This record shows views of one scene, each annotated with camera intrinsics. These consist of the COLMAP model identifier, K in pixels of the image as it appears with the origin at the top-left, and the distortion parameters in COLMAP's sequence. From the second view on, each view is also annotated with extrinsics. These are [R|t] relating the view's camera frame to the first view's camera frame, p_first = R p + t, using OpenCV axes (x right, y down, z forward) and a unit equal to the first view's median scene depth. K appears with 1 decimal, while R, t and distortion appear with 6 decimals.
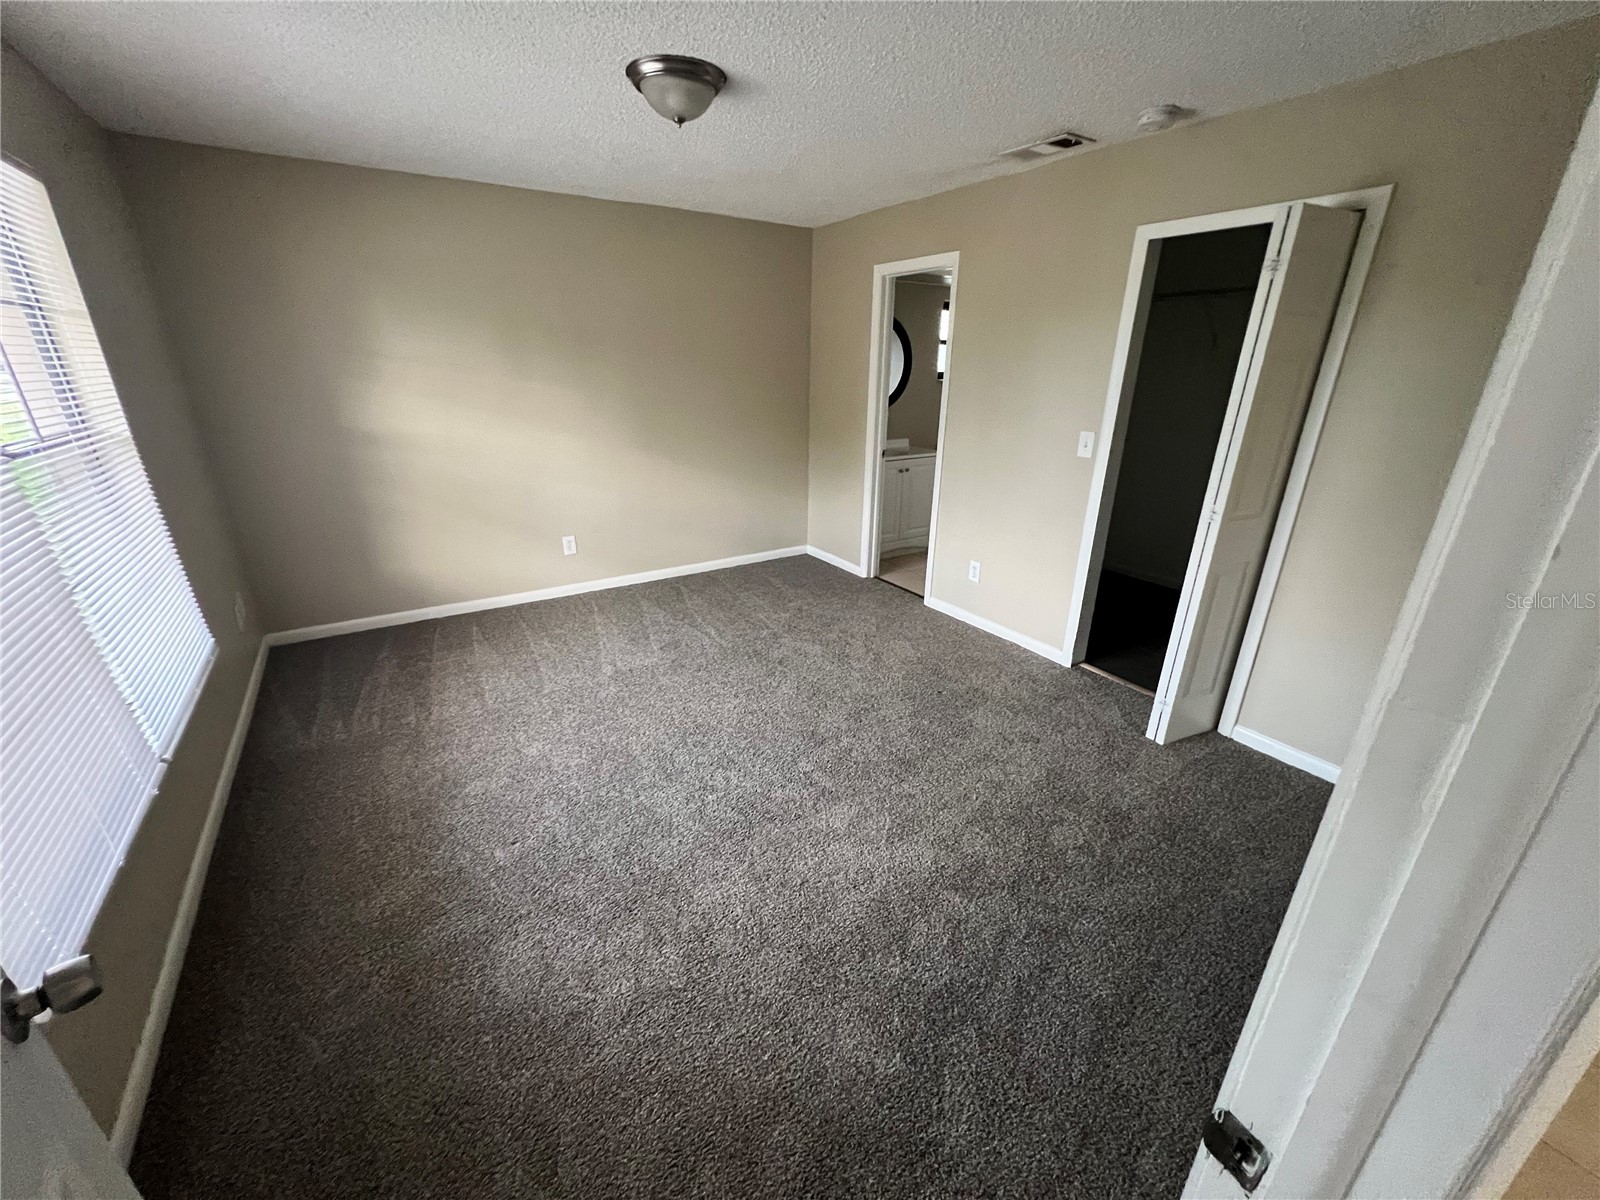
lens RADIAL K [[638.4, 0, 800.0], [0, 638.4, 600.0], [0, 0, 1]] dist [-0.001103, -0.000163]
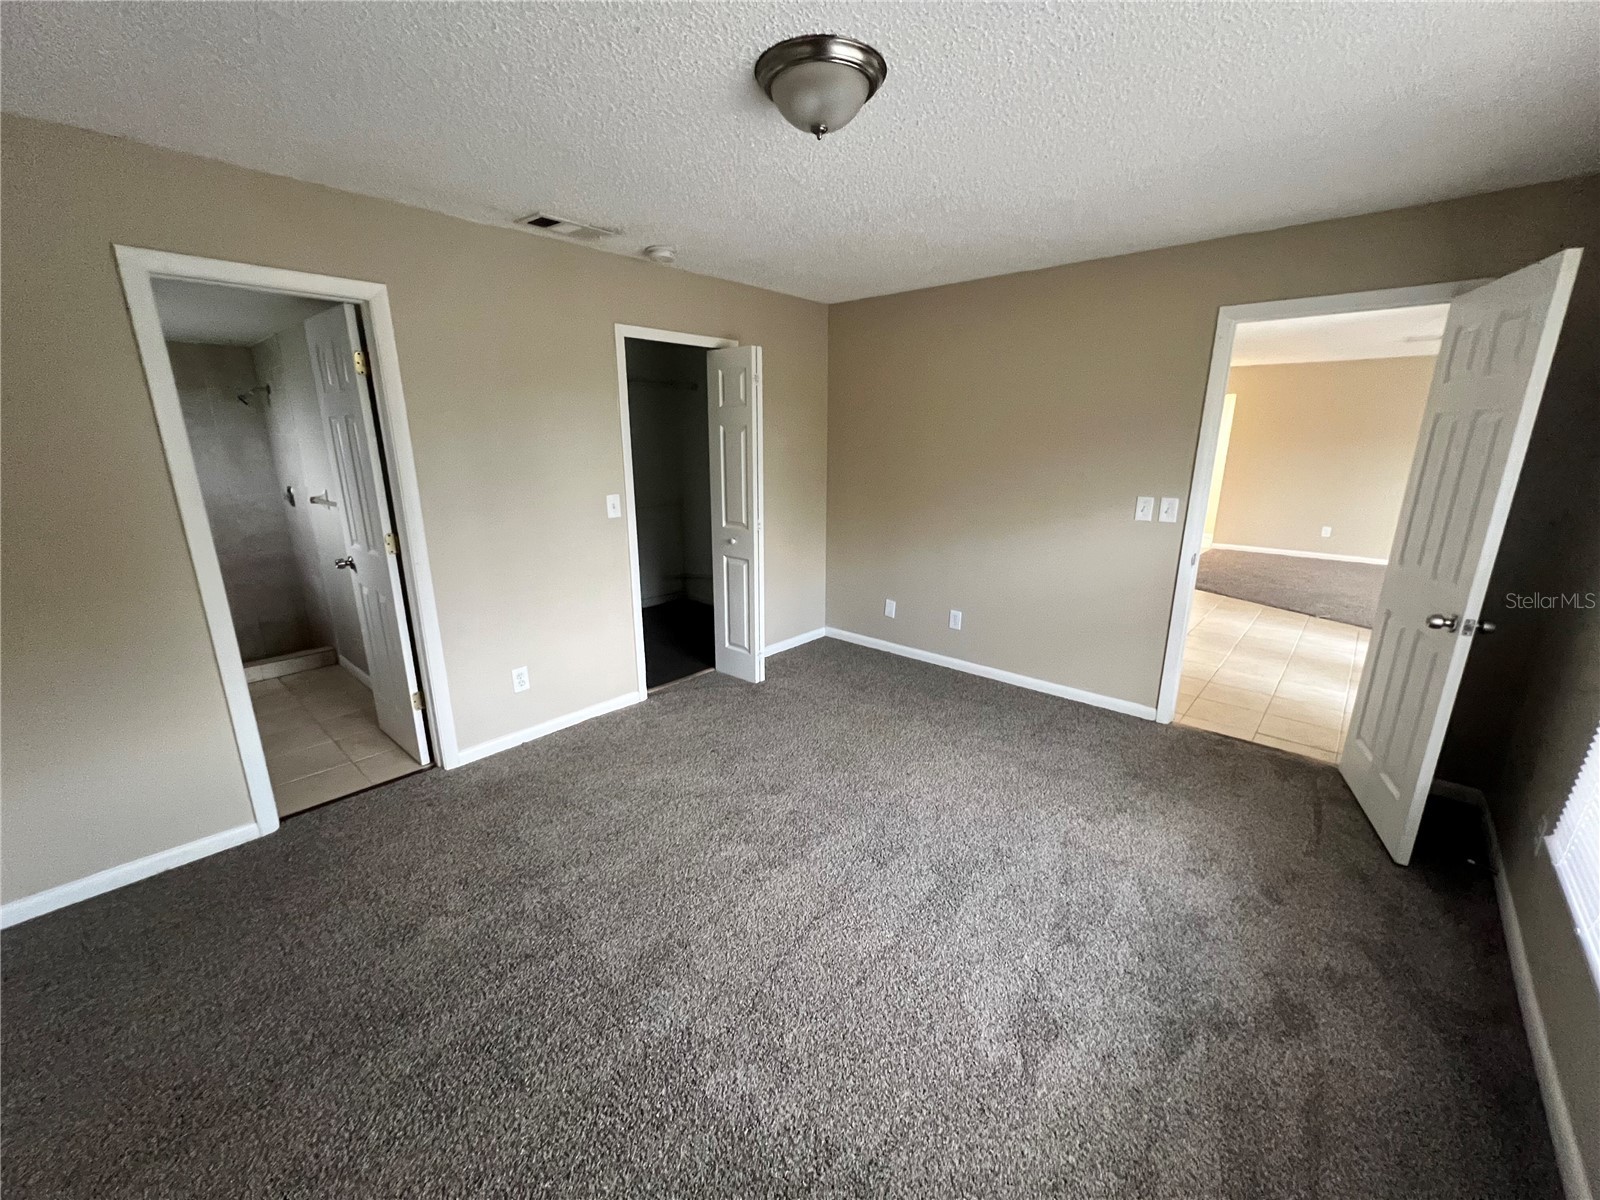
lens RADIAL K [[638.4, 0, 800.0], [0, 638.4, 600.0], [0, 0, 1]] dist [-0.001103, -0.000163]
pose [[-0.259184, -0.247092, 0.933686, -0.712183], [0.342203, 0.880514, 0.328013, -0.355511], [-0.903173, 0.404526, -0.143659, 0.942062]]
